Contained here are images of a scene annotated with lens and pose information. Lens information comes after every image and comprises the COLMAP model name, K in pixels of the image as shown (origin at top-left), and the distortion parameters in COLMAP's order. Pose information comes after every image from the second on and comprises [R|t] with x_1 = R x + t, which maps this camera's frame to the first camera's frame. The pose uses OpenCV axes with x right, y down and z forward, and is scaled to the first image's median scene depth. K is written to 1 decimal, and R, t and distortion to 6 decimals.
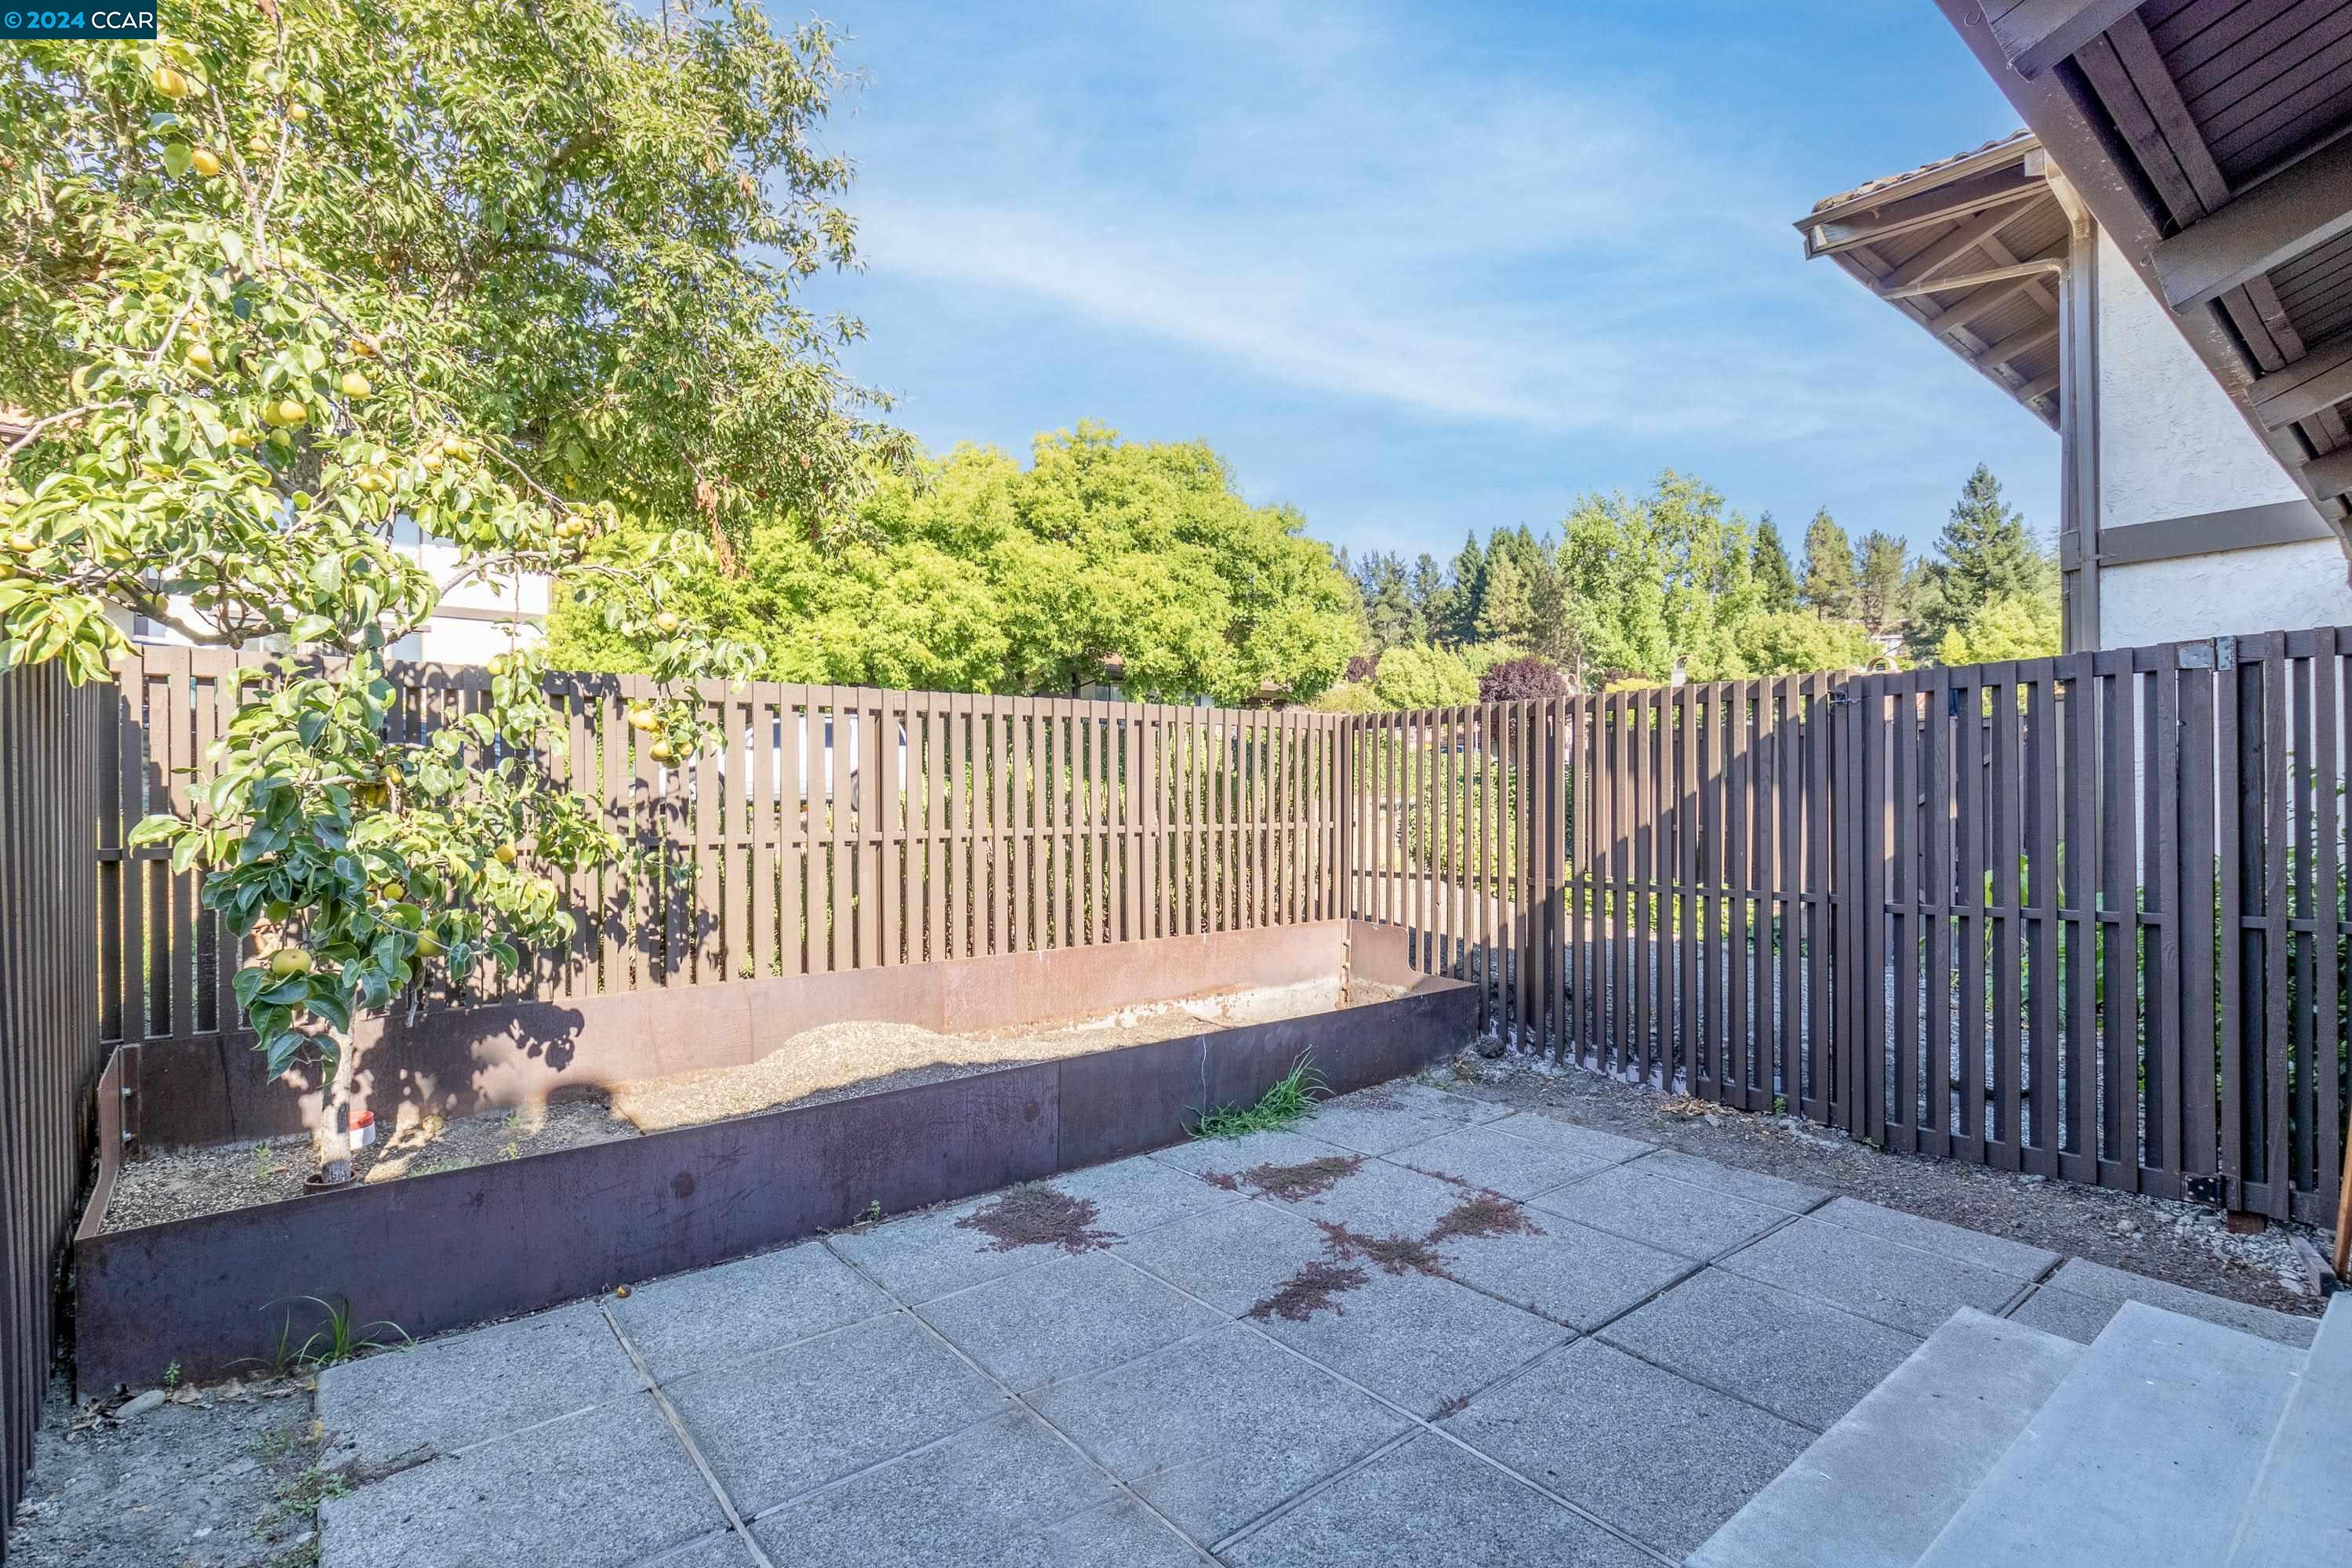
lens RADIAL K [[1086.5, 0, 1184.9], [0, 1086.5, 795.1], [0, 0, 1]] dist [-0.000608, 0.000453]
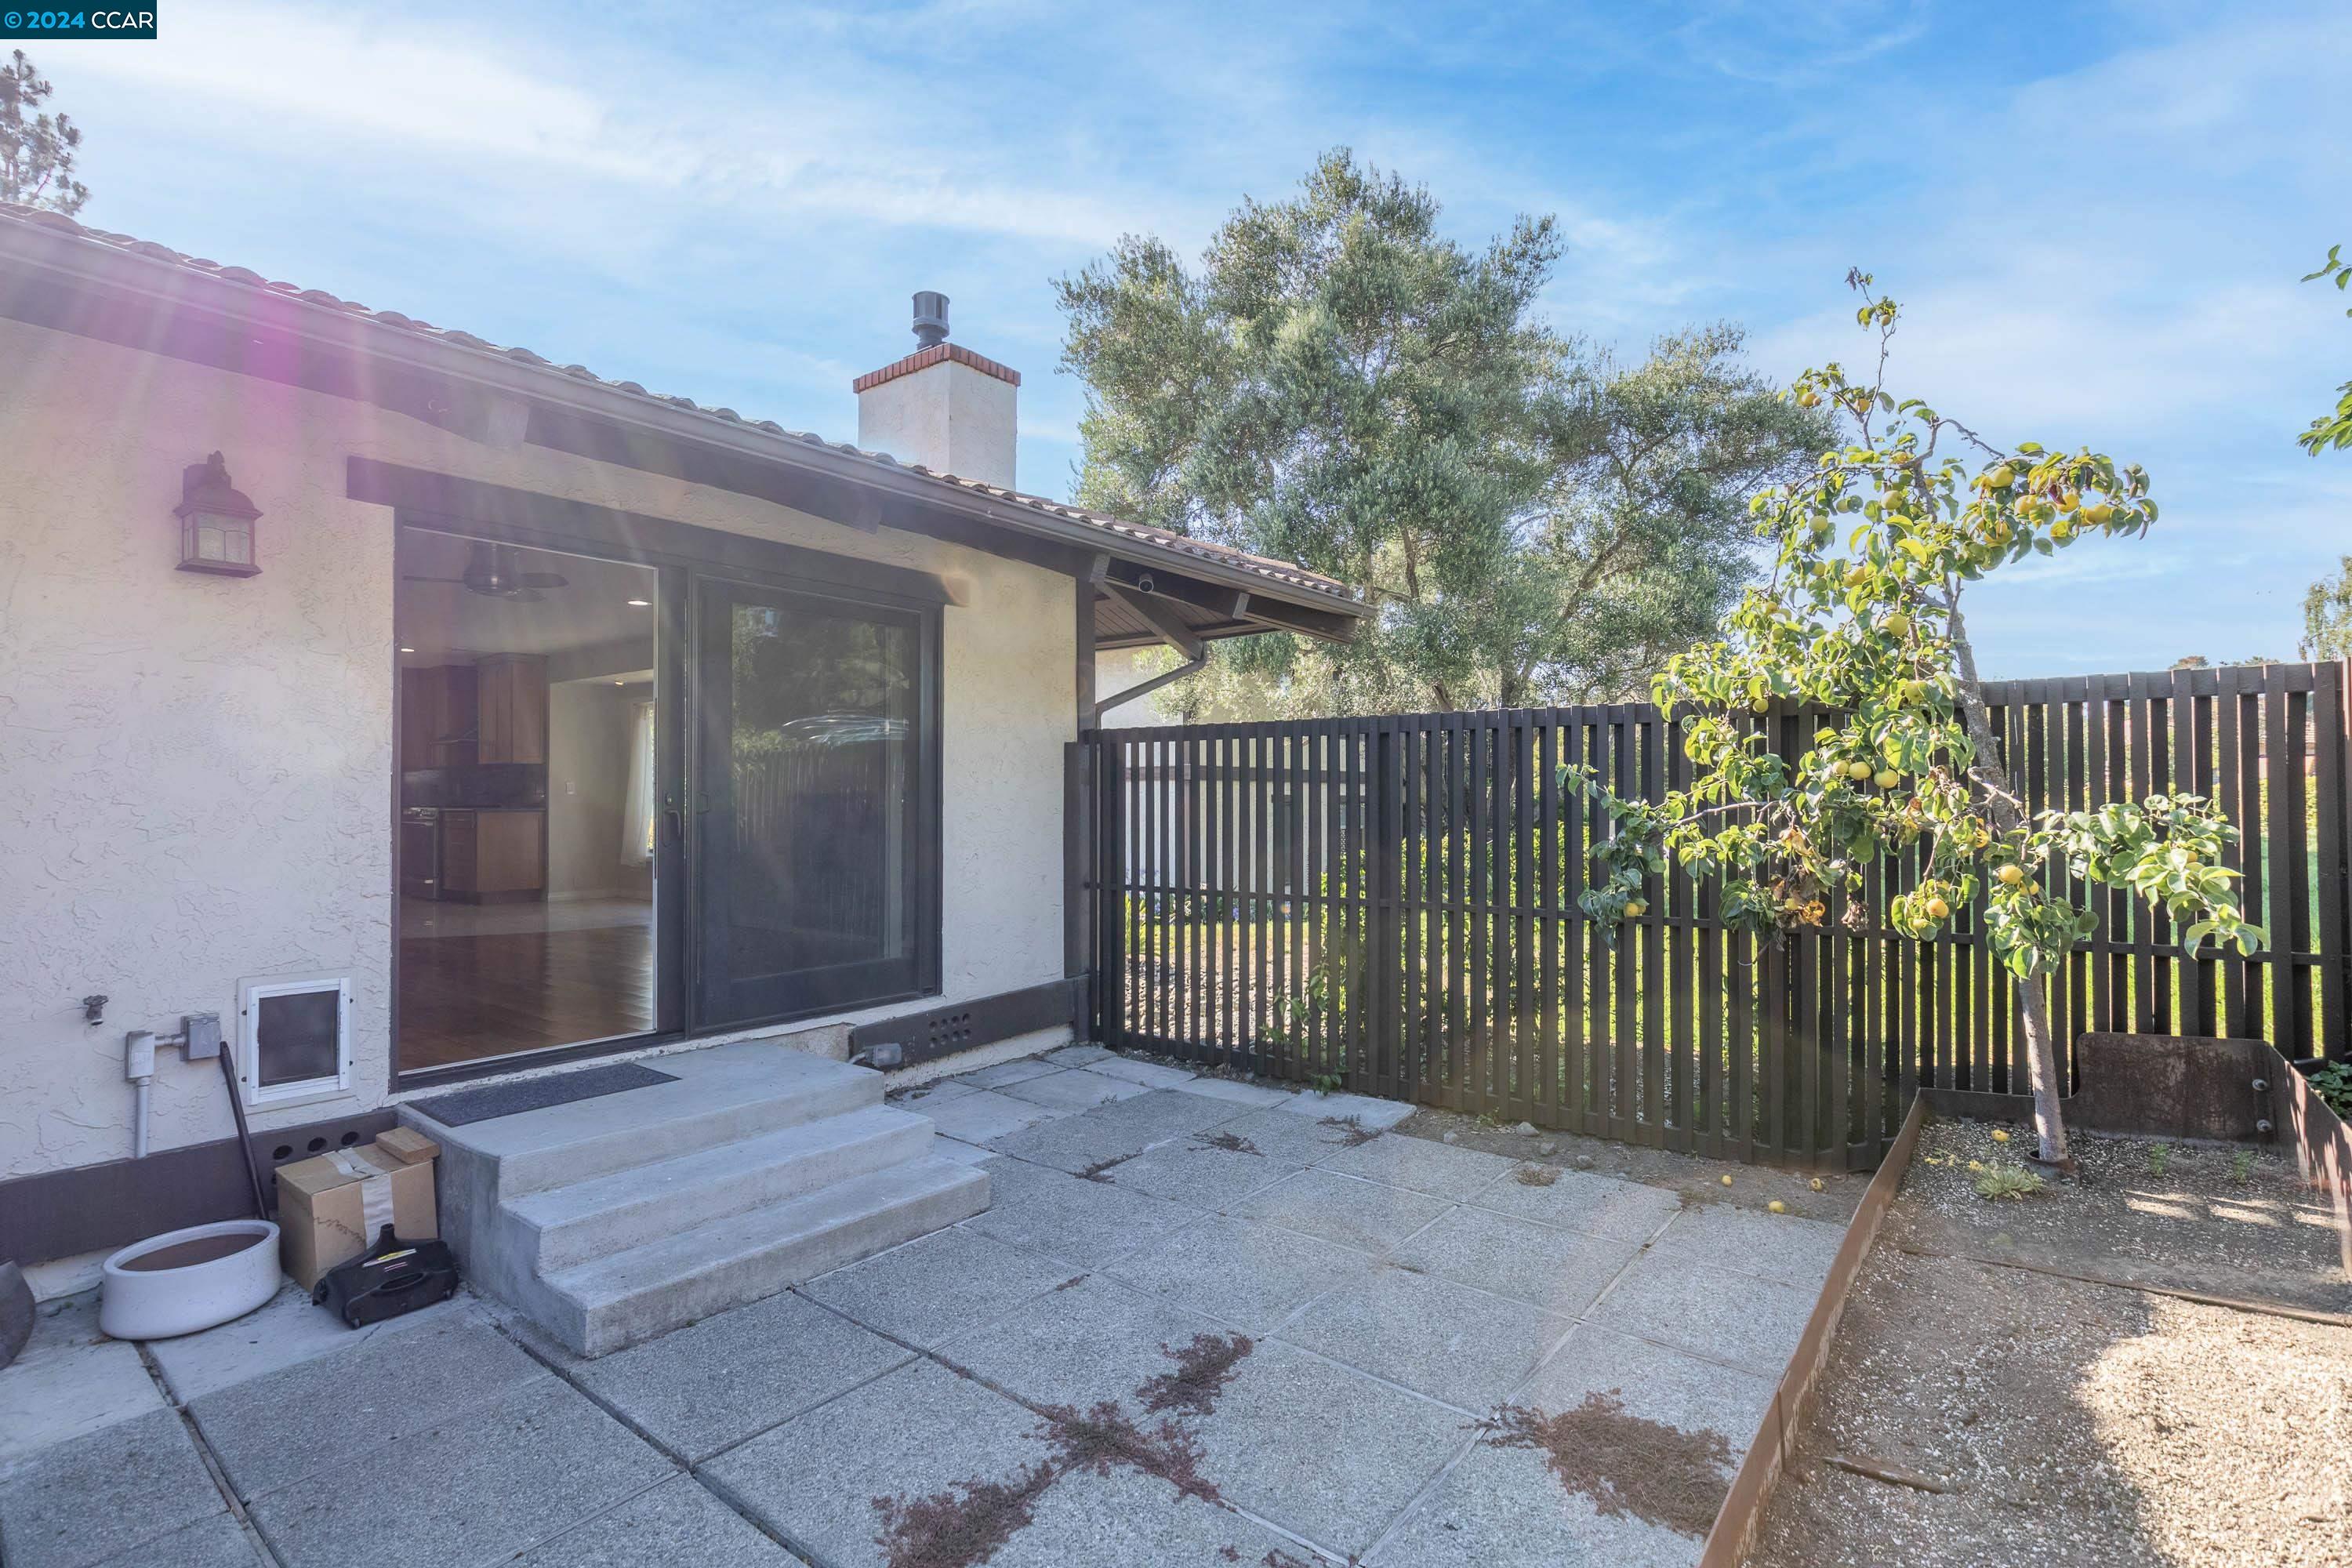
lens RADIAL K [[1086.5, 0, 1184.9], [0, 1086.5, 795.1], [0, 0, 1]] dist [-0.000608, 0.000453]
pose [[-0.973190, 0.009275, -0.229816, 0.306019], [0.013124, 0.999798, -0.015226, -0.011270], [0.229628, -0.017834, -0.973115, 1.743062]]
